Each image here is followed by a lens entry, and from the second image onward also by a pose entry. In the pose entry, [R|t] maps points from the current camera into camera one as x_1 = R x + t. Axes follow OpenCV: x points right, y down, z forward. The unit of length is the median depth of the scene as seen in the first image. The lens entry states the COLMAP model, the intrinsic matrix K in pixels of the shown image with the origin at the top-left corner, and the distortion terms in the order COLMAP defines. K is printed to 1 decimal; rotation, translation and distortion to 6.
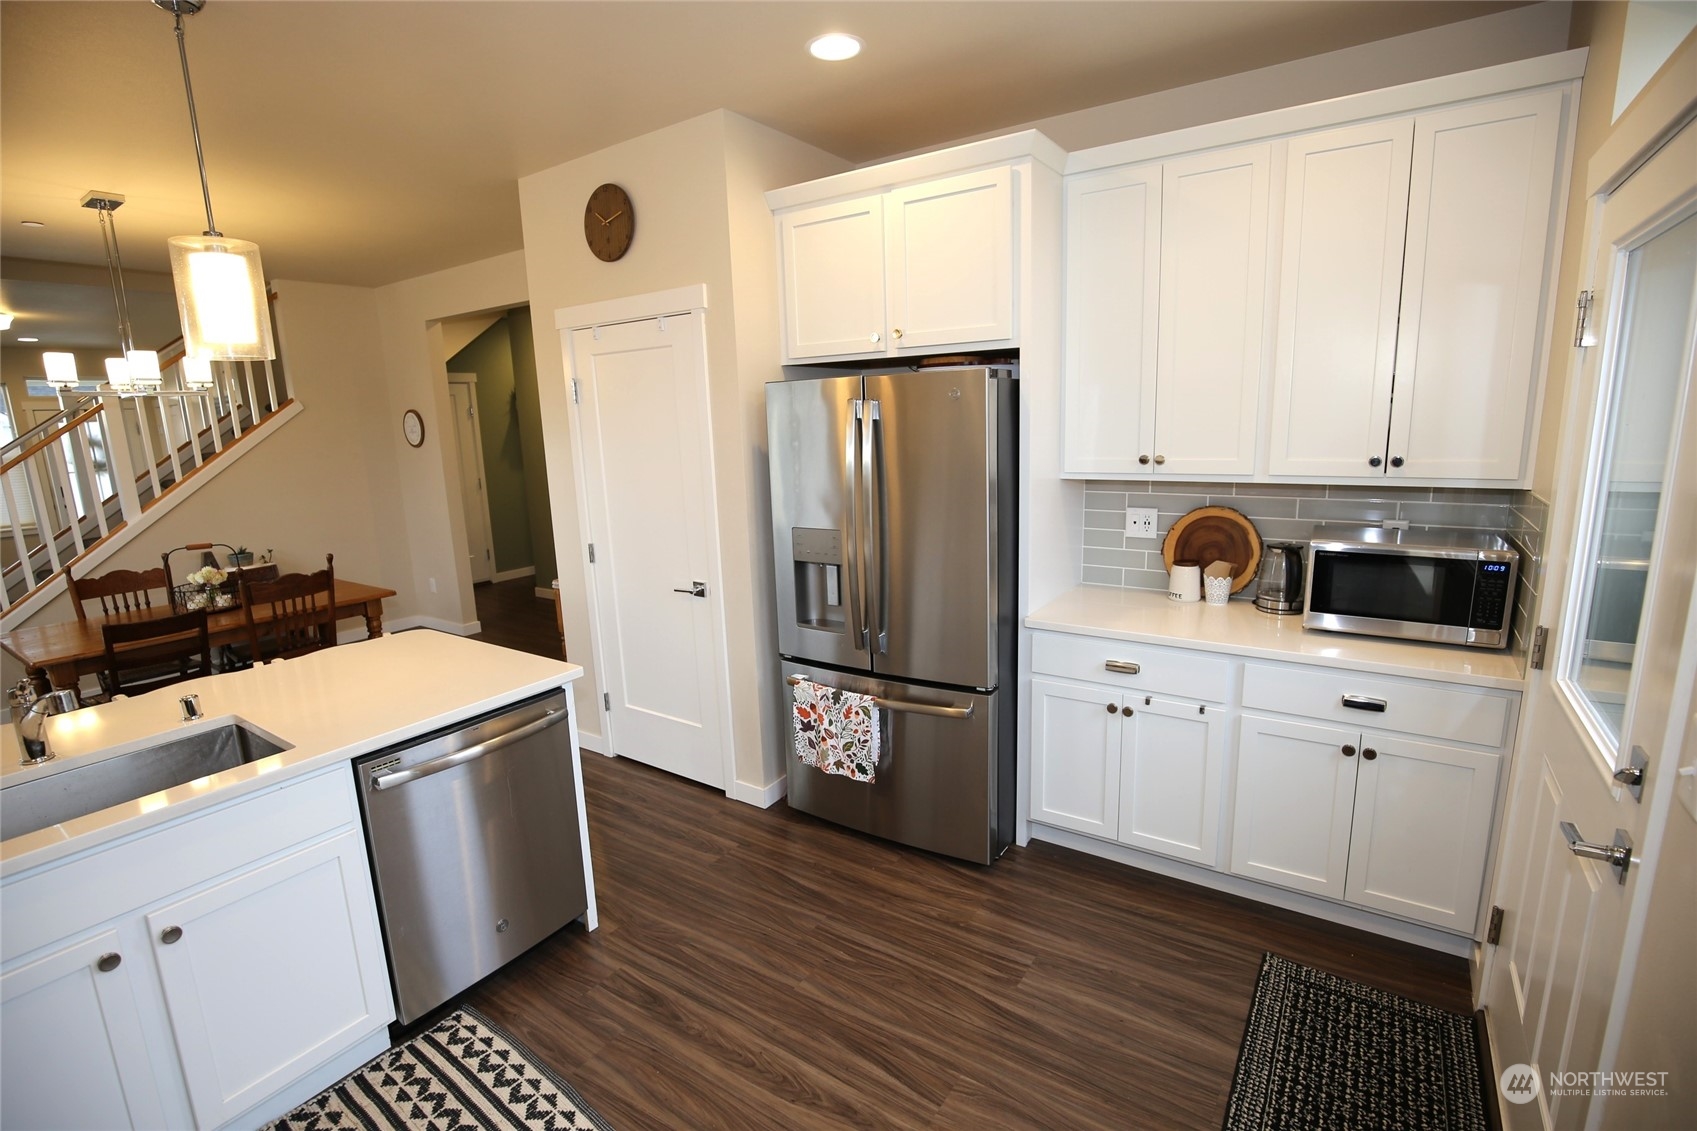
lens RADIAL K [[801.8, 0, 854.4], [0, 801.8, 565.8], [0, 0, 1]] dist [-0.031708, 0.000084]
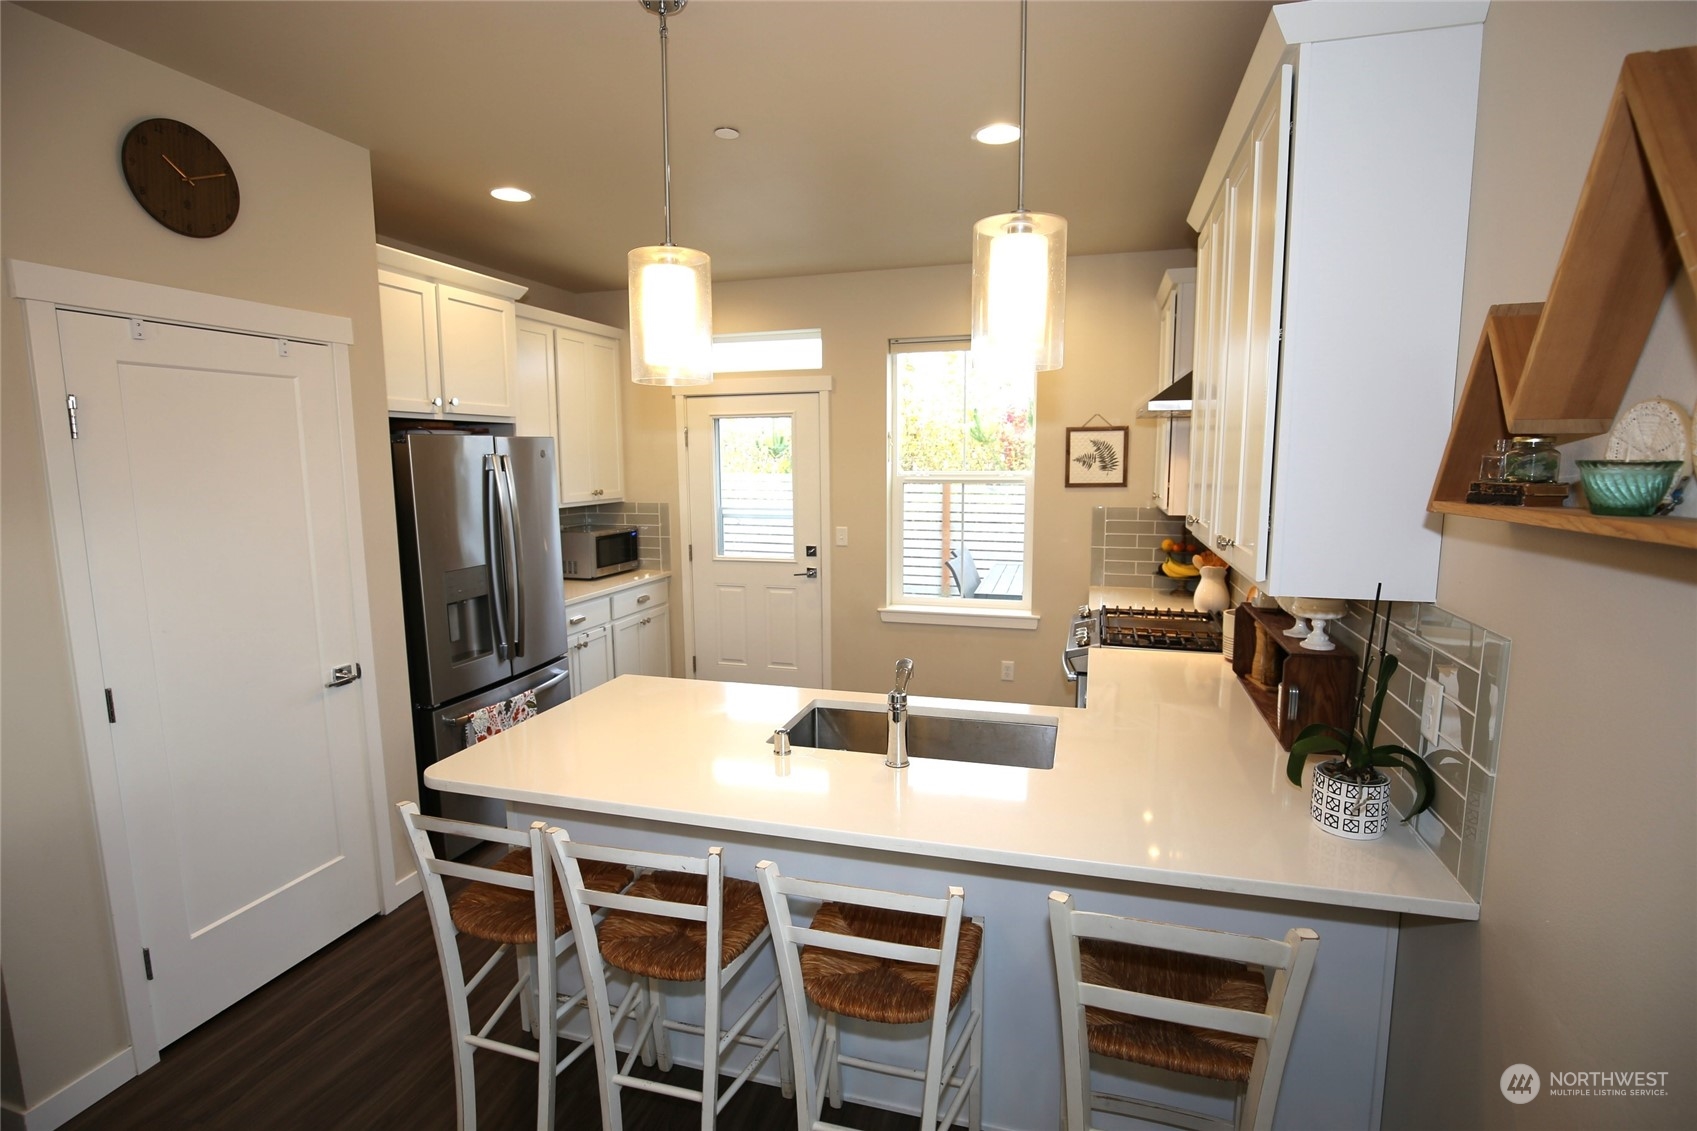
lens RADIAL K [[801.8, 0, 854.4], [0, 801.8, 565.8], [0, 0, 1]] dist [-0.031708, 0.000084]
pose [[-0.296971, -0.098011, 0.949843, -1.250218], [0.198361, 0.966687, 0.161767, -0.119808], [-0.934056, 0.236452, -0.267637, 0.798563]]
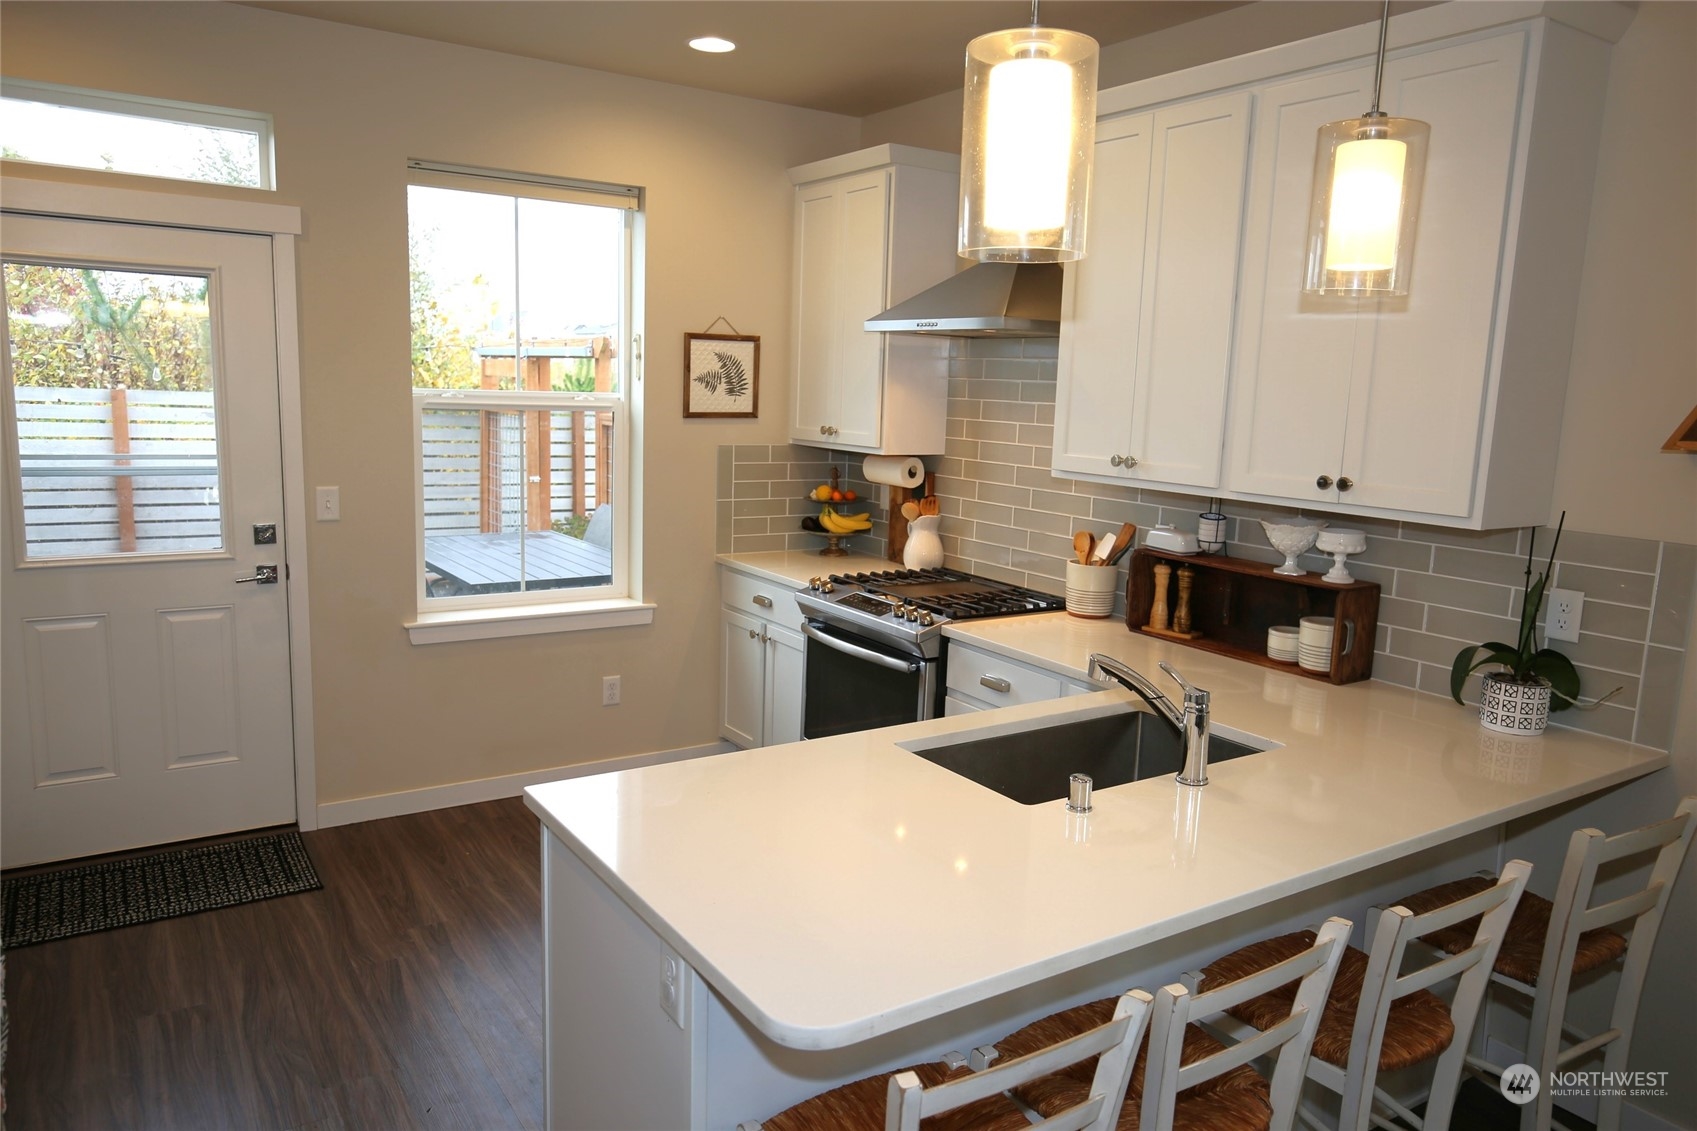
lens RADIAL K [[1167.0, 0, 848.8], [0, 1167.0, 572.3], [0, 0, 1]] dist [0.002212, 0.000114]
pose [[-0.919283, -0.064254, 0.388316, -0.734790], [0.069408, 0.944660, 0.320625, -0.230634], [-0.387428, 0.321697, -0.863950, 1.320191]]
